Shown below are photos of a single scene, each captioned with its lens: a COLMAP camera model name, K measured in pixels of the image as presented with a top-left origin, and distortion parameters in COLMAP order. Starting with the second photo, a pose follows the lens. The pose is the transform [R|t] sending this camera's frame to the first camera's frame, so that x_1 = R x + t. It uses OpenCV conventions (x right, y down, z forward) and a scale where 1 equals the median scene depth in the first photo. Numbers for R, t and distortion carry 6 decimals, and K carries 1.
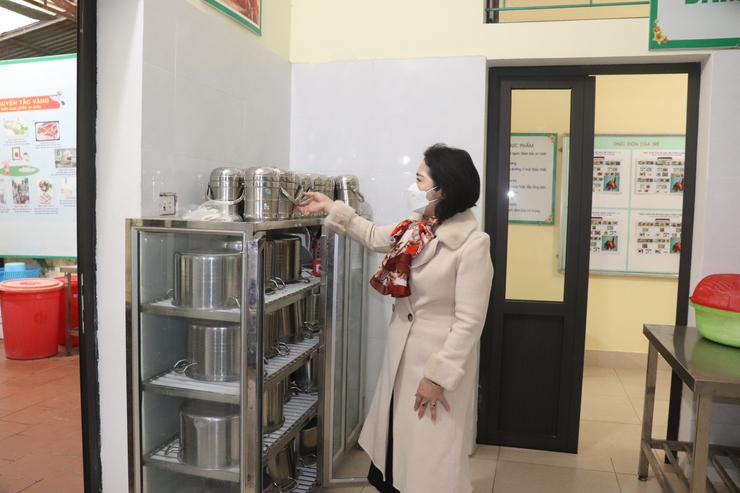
lens RADIAL K [[602.6, 0, 370.0], [0, 602.6, 246.5], [0, 0, 1]] dist [0.000271, 0.000056]
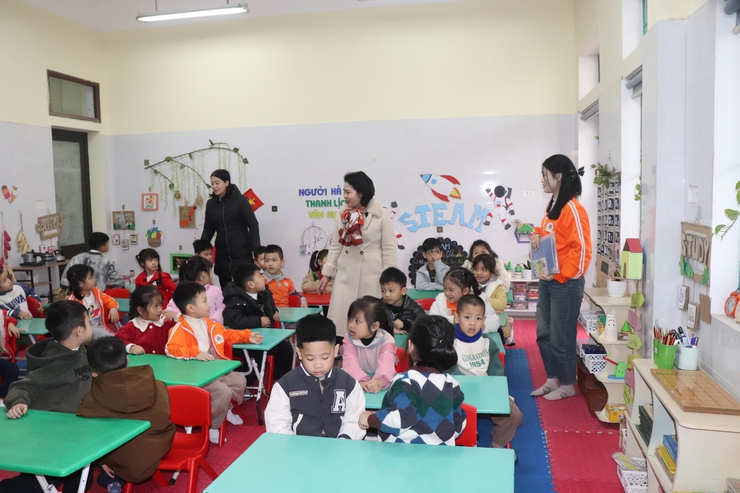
lens RADIAL K [[602.6, 0, 370.0], [0, 602.6, 246.5], [0, 0, 1]] dist [0.000271, 0.000056]
pose [[-0.028759, -0.101690, 0.994400, -1.995269], [0.088573, 0.990639, 0.103867, -0.119153], [-0.995654, 0.091064, -0.019482, 1.008515]]
